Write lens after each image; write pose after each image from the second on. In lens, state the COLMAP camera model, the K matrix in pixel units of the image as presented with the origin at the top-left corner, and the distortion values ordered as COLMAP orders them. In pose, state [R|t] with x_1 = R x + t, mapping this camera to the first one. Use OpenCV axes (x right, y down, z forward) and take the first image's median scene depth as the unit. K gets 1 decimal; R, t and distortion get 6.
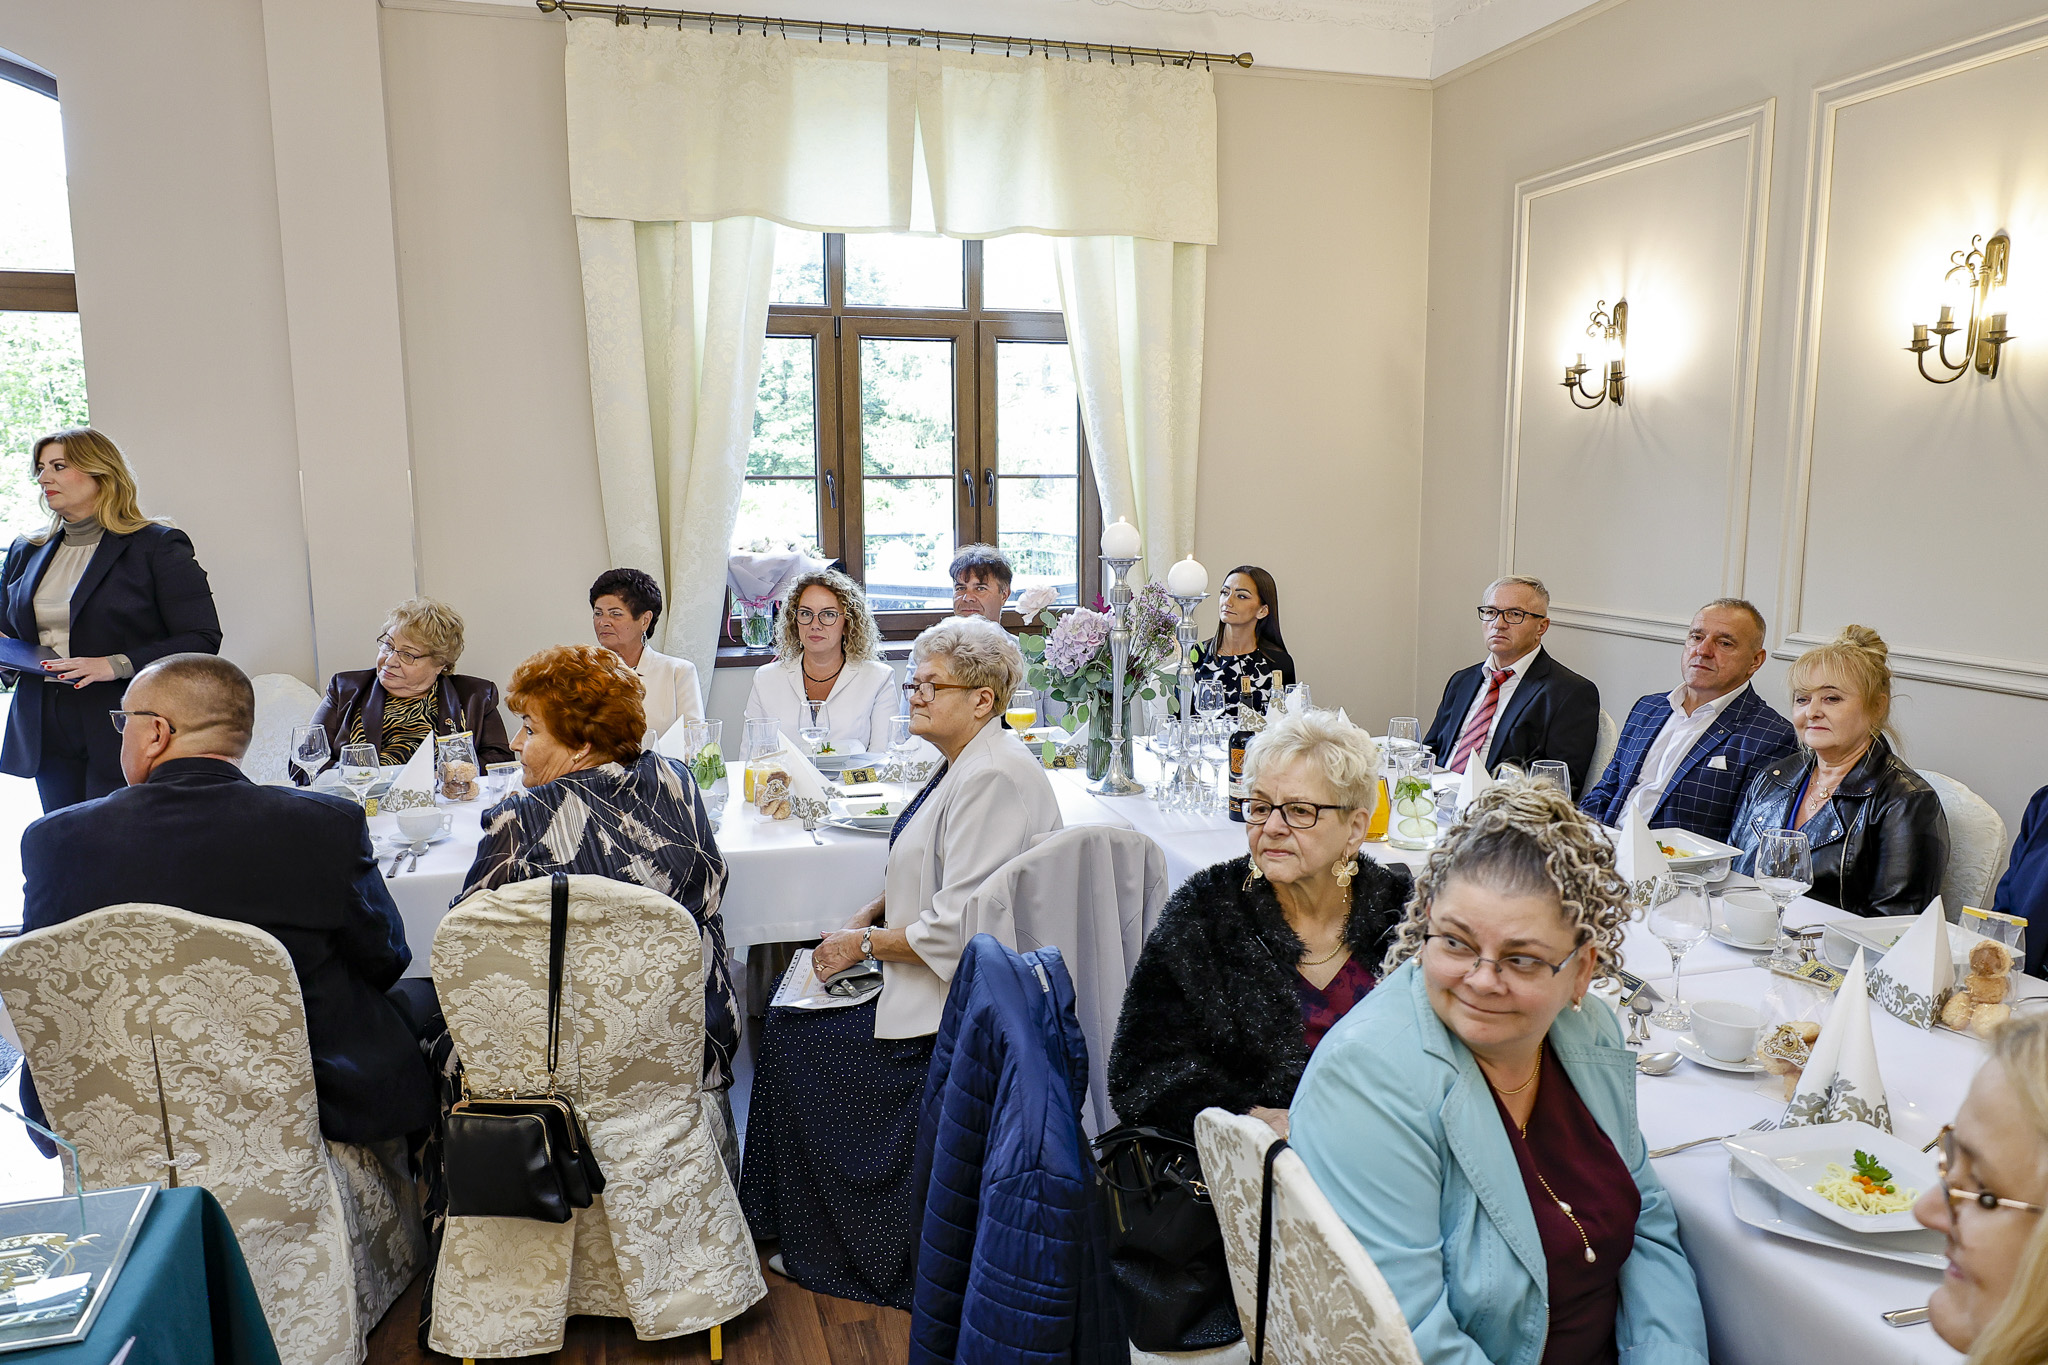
lens RADIAL K [[1411.3, 0, 1024.0], [0, 1411.3, 682.5], [0, 0, 1]] dist [-0.006084, -0.003115]
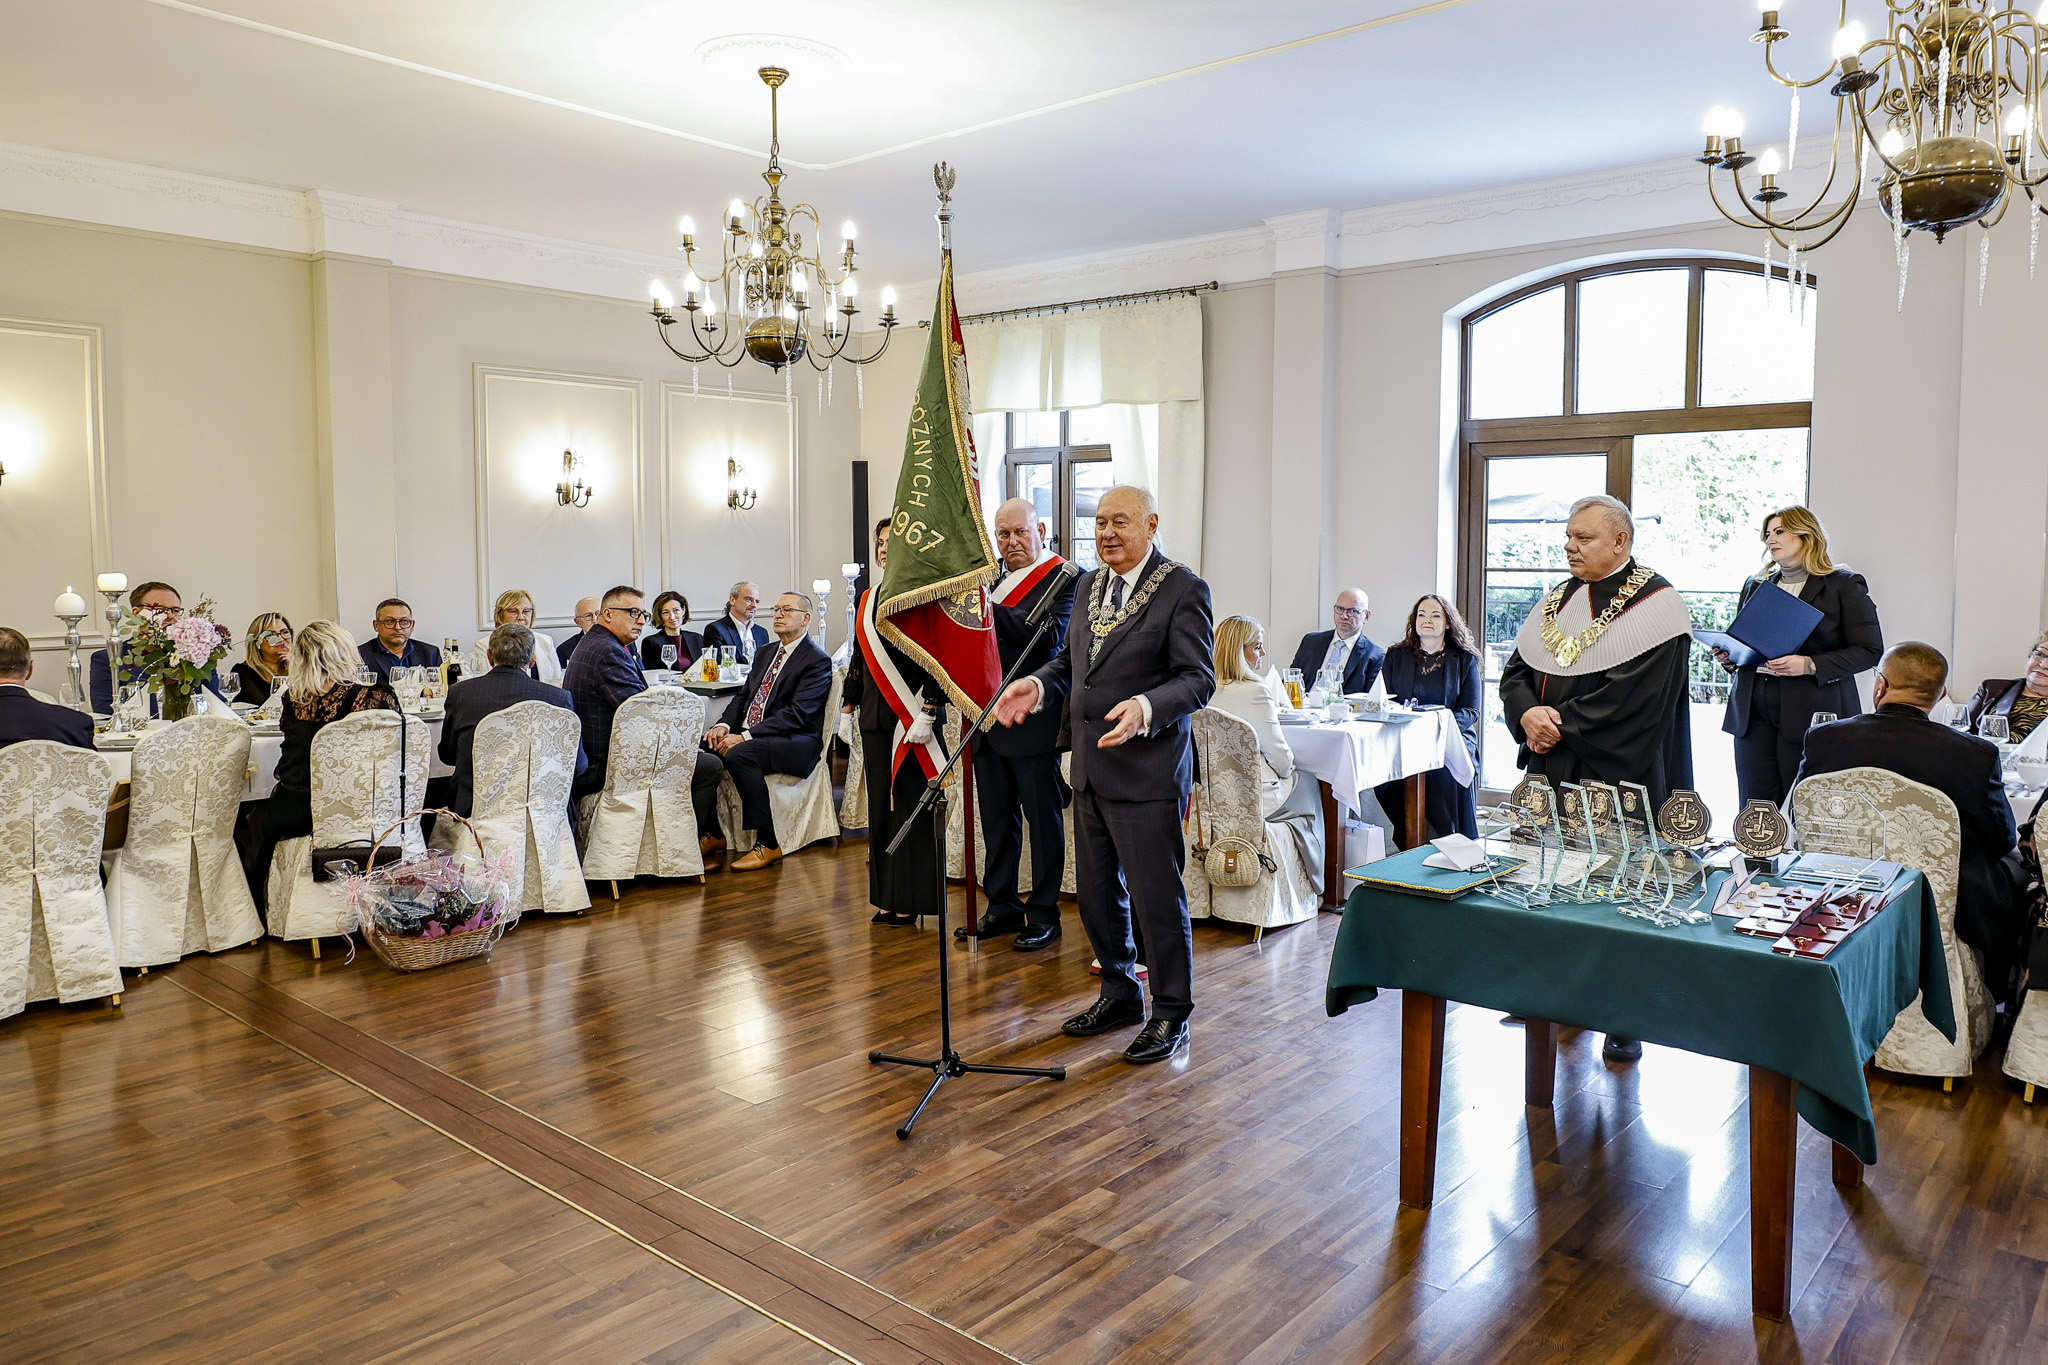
lens RADIAL K [[1424.0, 0, 1024.0], [0, 1424.0, 682.5], [0, 0, 1]] dist [-0.054167, 0.000362]
pose [[0.529586, 0.087399, -0.843742, 0.282865], [-0.127322, 0.991599, 0.022800, 0.138946], [0.838647, 0.095352, 0.536265, -0.852161]]
